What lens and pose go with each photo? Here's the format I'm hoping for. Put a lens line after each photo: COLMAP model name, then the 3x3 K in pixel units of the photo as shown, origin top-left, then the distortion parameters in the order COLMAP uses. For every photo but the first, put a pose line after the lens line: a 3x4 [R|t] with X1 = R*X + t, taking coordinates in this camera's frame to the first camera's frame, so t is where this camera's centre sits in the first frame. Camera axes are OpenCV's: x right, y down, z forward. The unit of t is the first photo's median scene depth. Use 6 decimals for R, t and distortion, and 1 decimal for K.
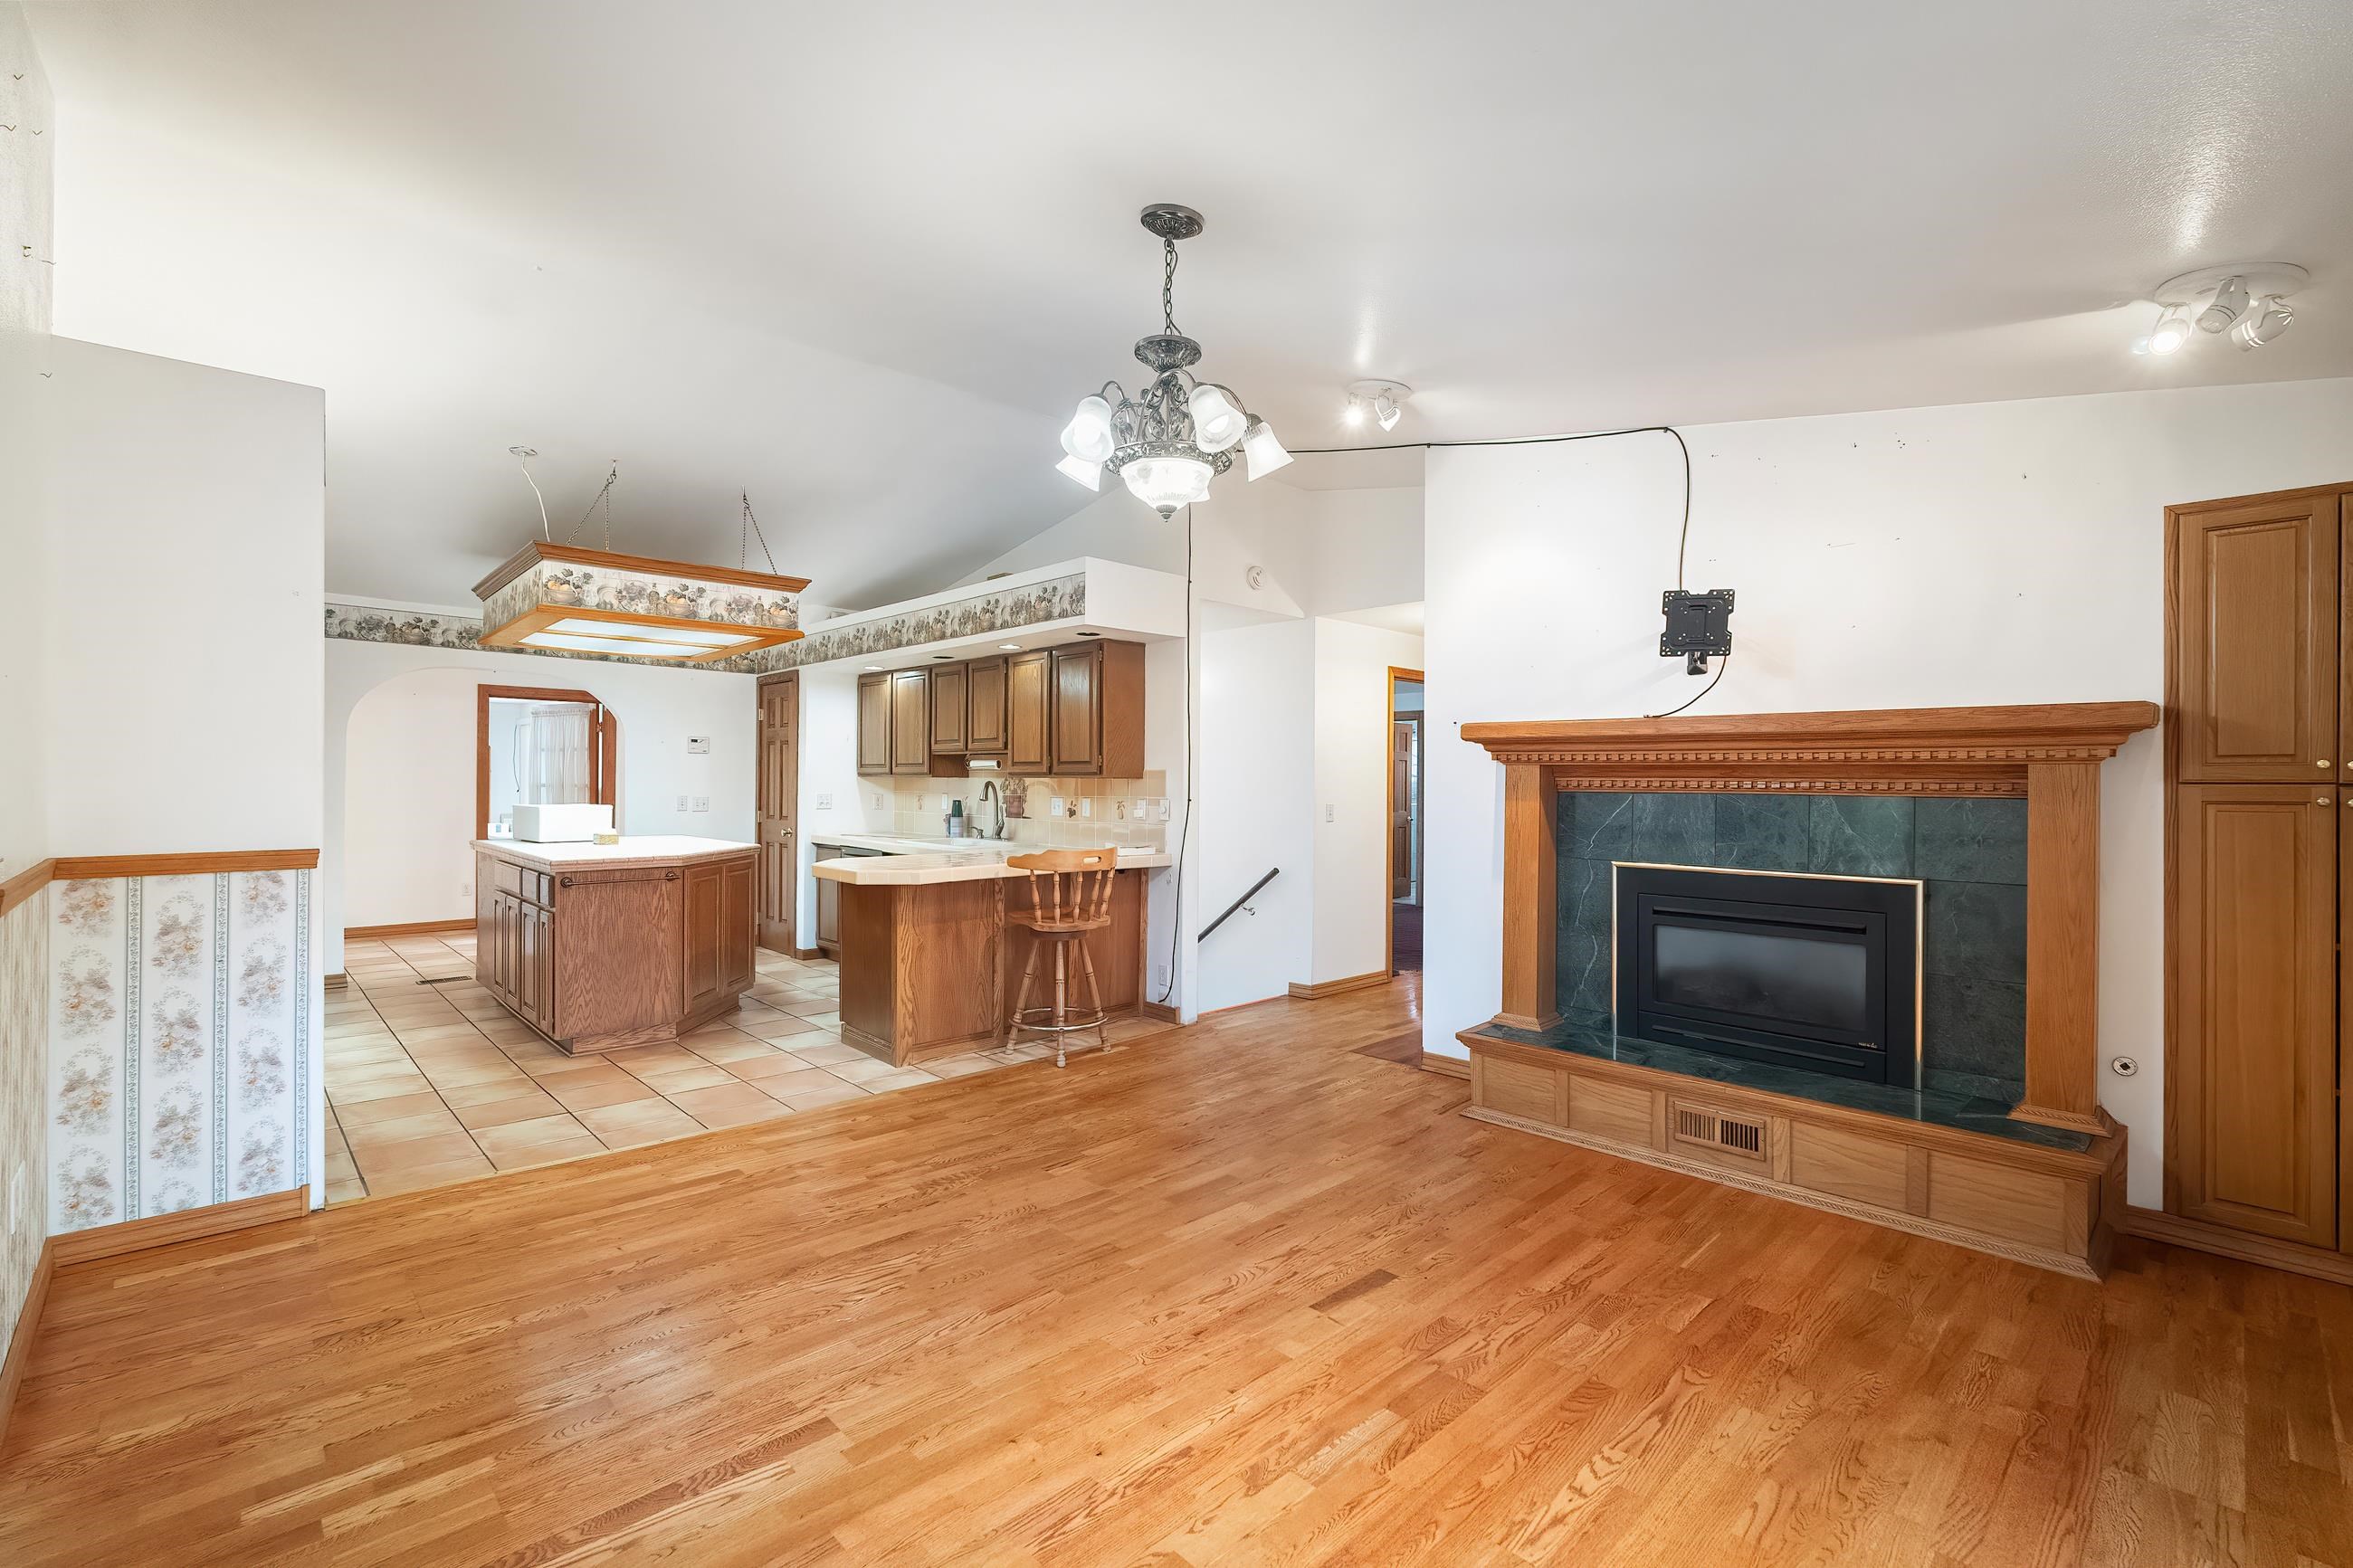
lens RADIAL K [[1039.7, 0, 1176.5], [0, 1039.7, 784.0], [0, 0, 1]] dist [-0.000231, -0.000030]
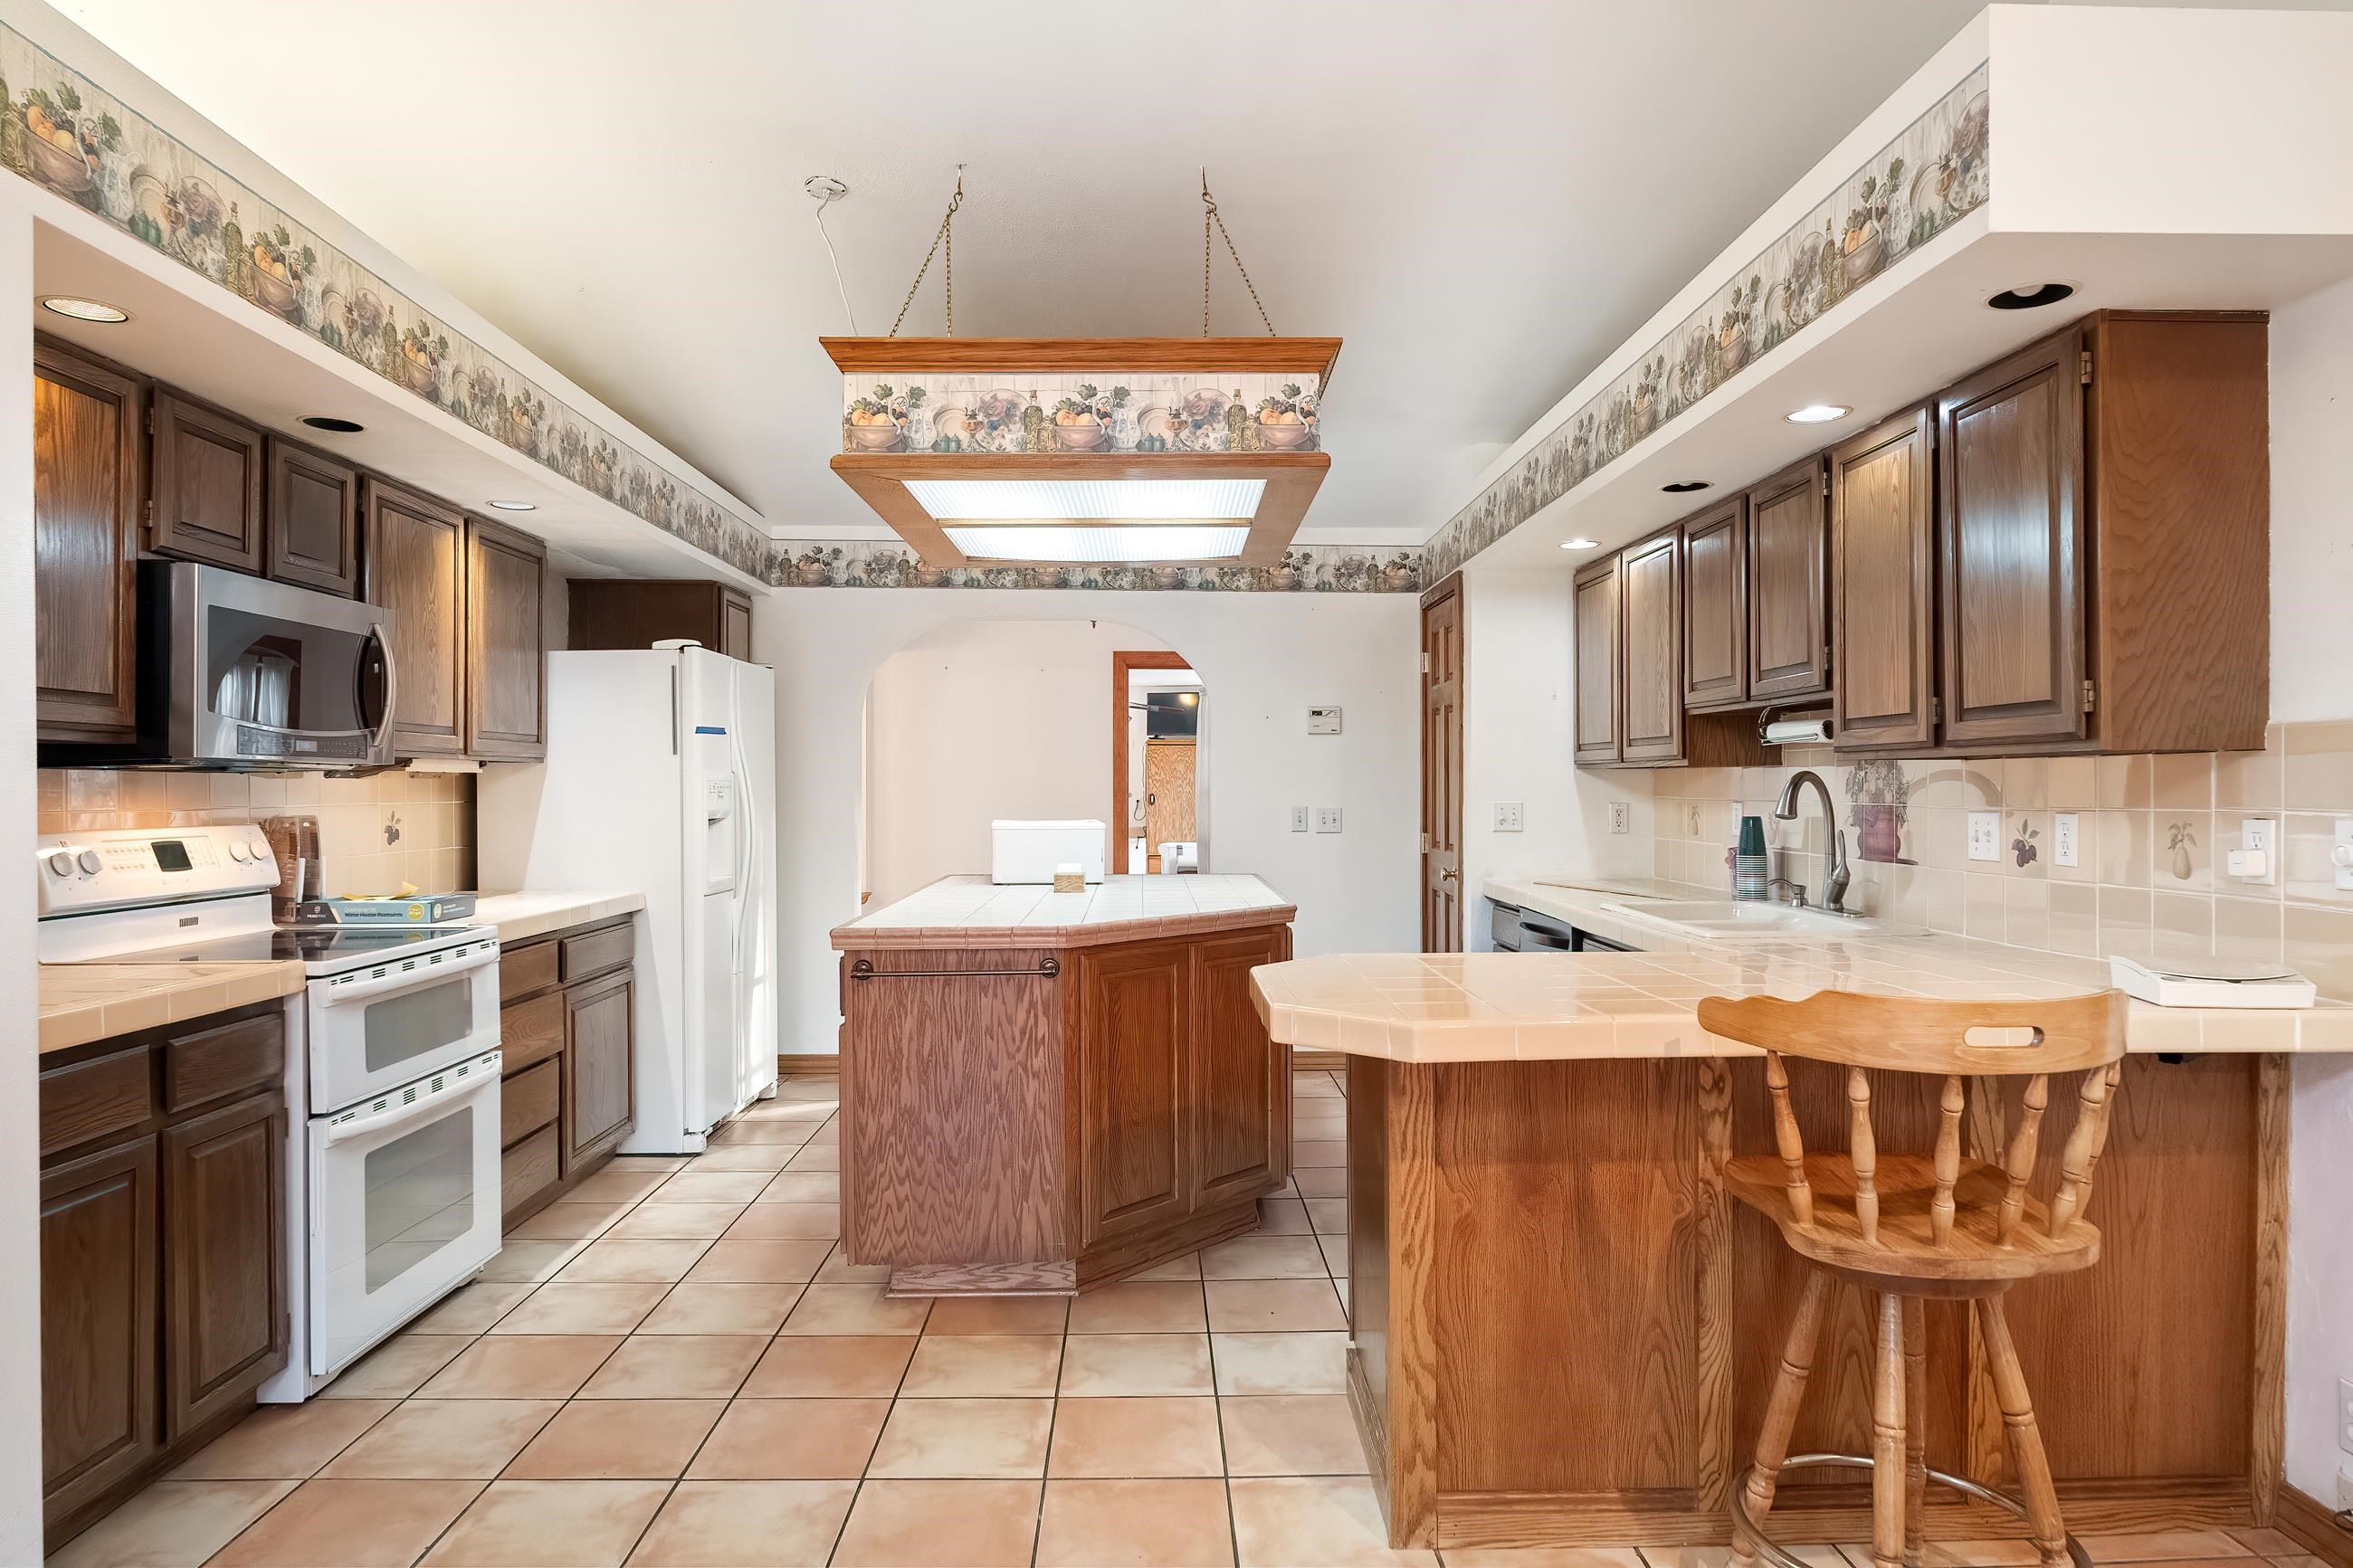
lens RADIAL K [[1380.5, 0, 1176.5], [0, 1380.5, 784.0], [0, 0, 1]] dist [0.001500, 0.000915]
pose [[0.742078, -0.009667, -0.670244, 0.003297], [0.006270, 0.999952, -0.007481, 0.005748], [0.670284, 0.001349, 0.742103, 0.516915]]
